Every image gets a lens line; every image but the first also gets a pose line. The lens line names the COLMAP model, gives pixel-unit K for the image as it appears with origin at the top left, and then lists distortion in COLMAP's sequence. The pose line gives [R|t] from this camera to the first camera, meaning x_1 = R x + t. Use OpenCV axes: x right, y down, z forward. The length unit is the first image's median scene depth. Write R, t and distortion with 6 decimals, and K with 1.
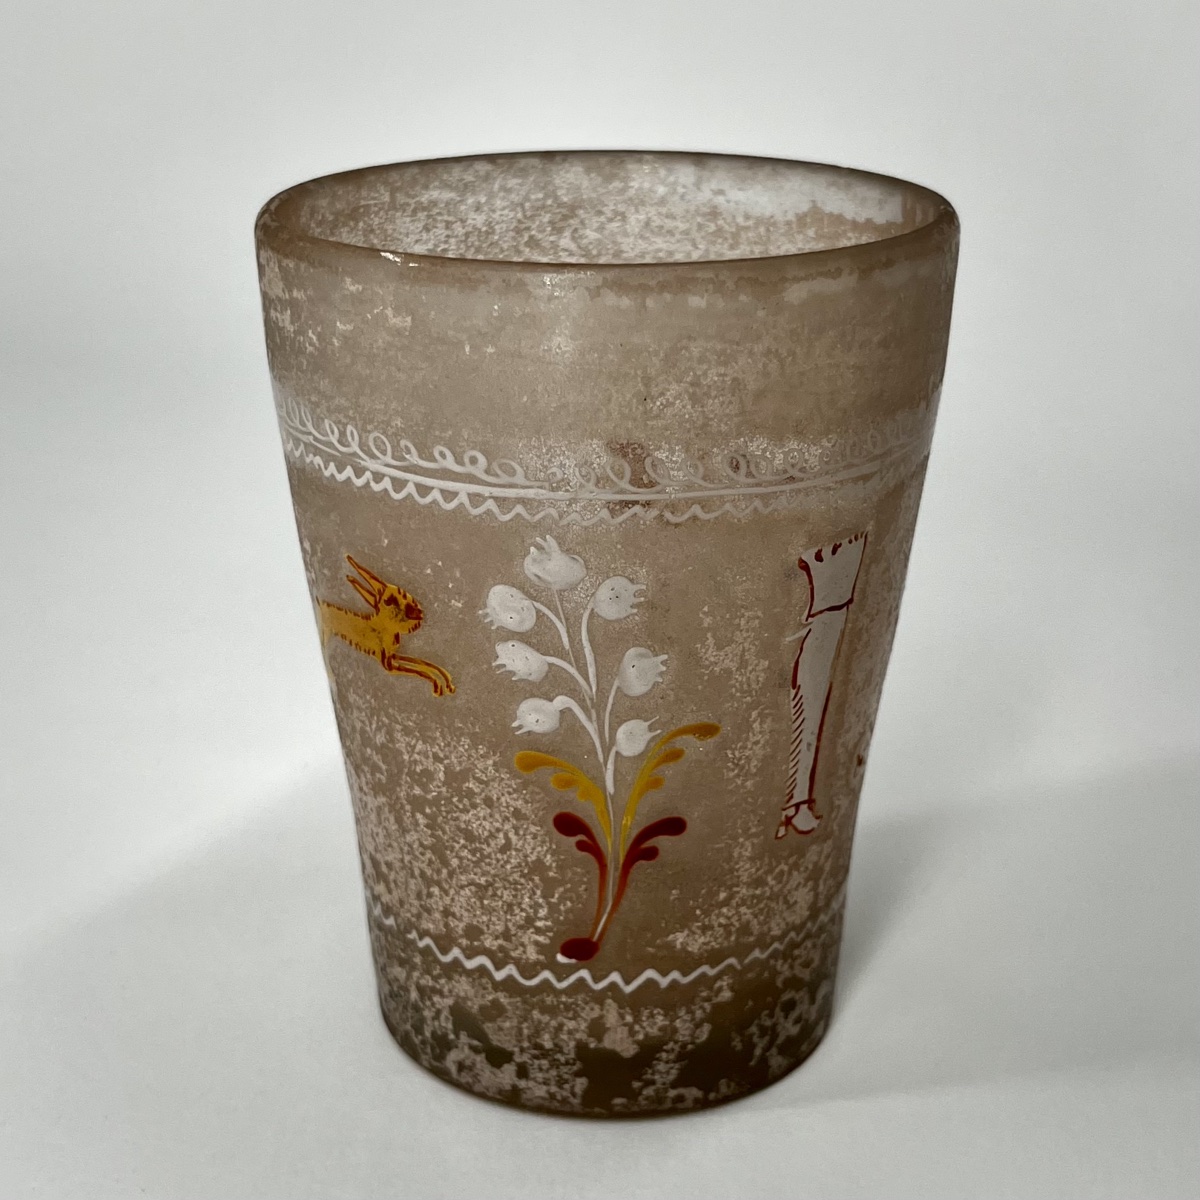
lens RADIAL K [[2090.5, 0, 636.0], [0, 2090.5, 437.2], [0, 0, 1]] dist [-0.008857, 0.000000]
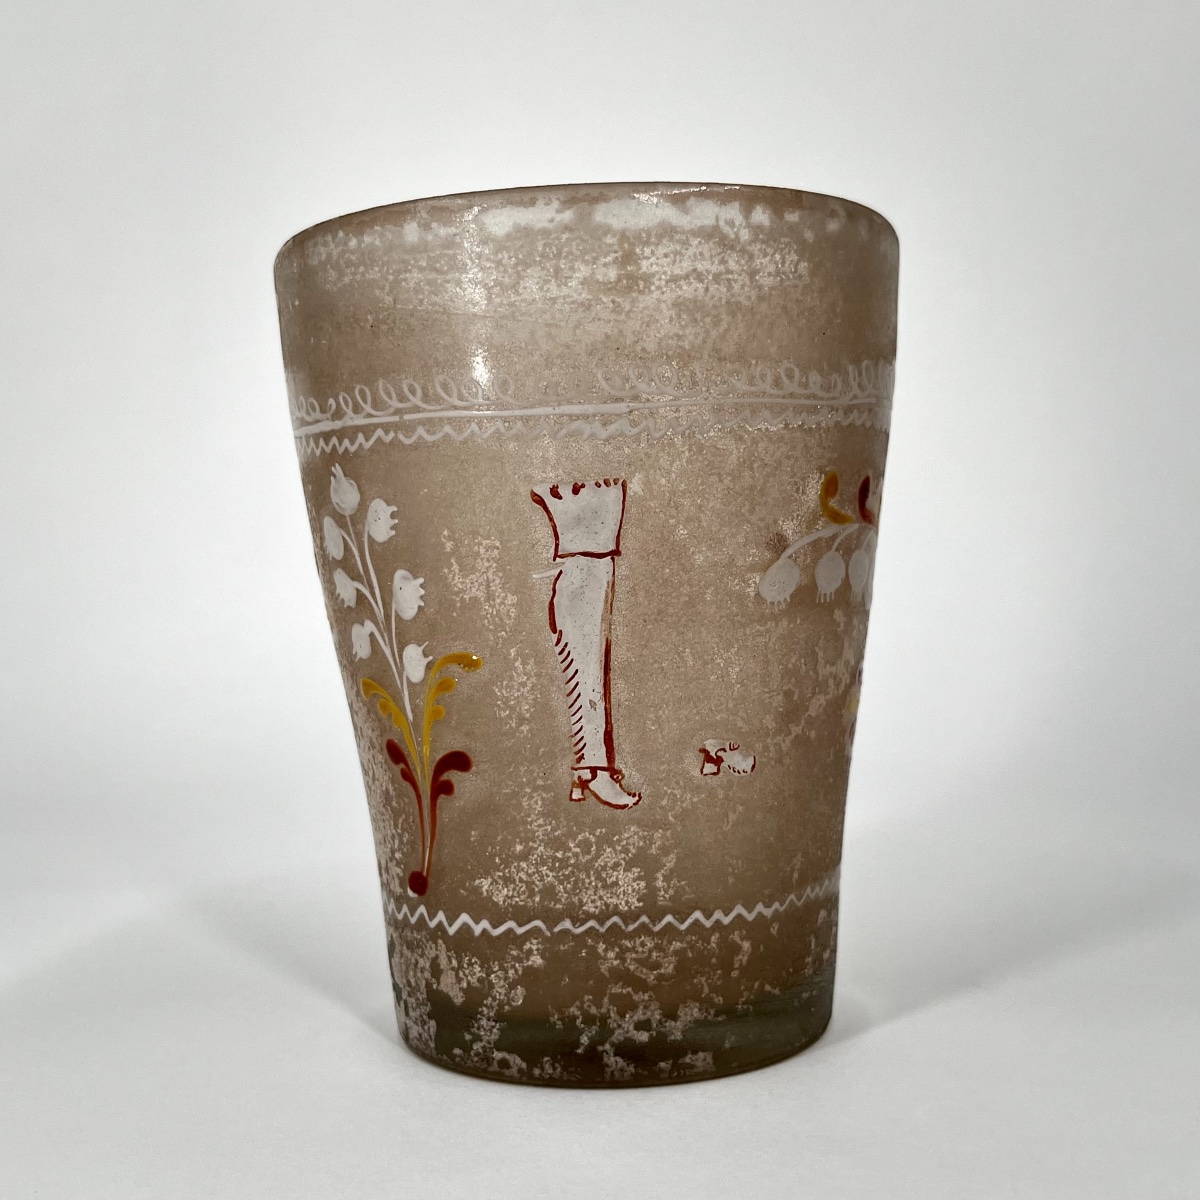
lens RADIAL K [[1691.9, 0, 597.2], [0, 1691.9, 608.3], [0, 0, 1]] dist [-0.004246, 0.000000]
pose [[0.710817, -0.007926, -0.703333, 0.653650], [-0.143257, 0.977346, -0.155796, 0.227553], [0.688634, 0.211499, 0.693578, 0.422337]]
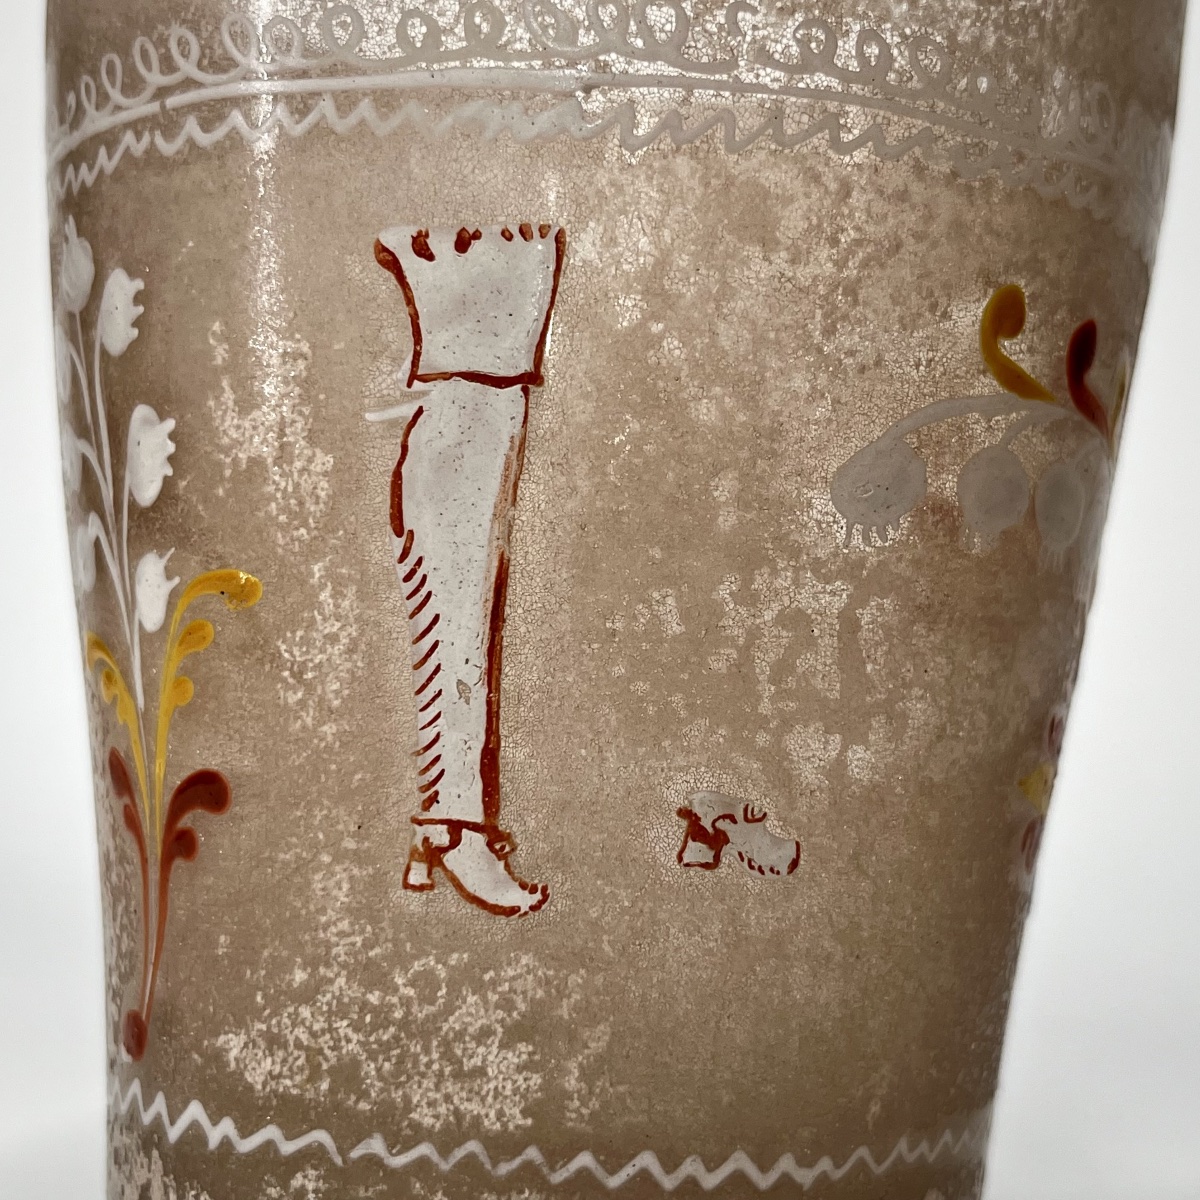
lens RADIAL K [[2090.5, 0, 593.2], [0, 2090.5, 600.7], [0, 0, 1]] dist [-0.008857, 0.000000]
pose [[0.612418, -0.025047, -0.790137, 0.486464], [-0.261390, 0.936864, -0.232296, 0.232412], [0.746069, 0.348796, 0.567205, 0.731240]]
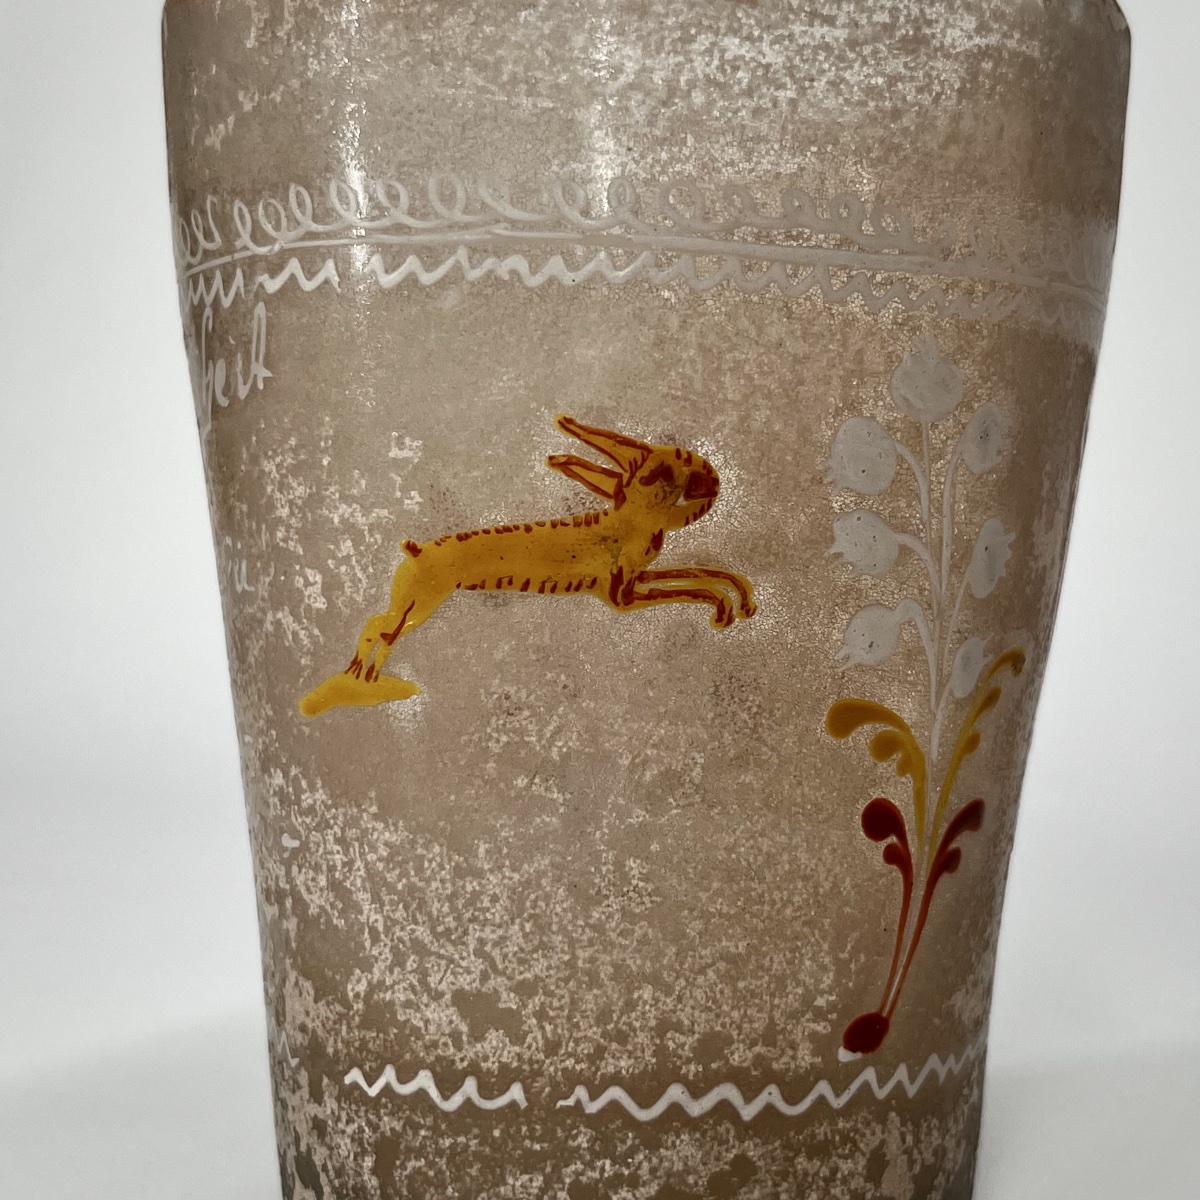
lens RADIAL K [[2212.6, 0, 599.1], [0, 2212.6, 593.7], [0, 0, 1]] dist [-0.036815, 0.000000]
pose [[0.767820, -0.010279, 0.640583, -0.534677], [0.157542, 0.972199, -0.173234, 0.216110], [-0.620994, 0.233931, 0.748093, 0.494655]]
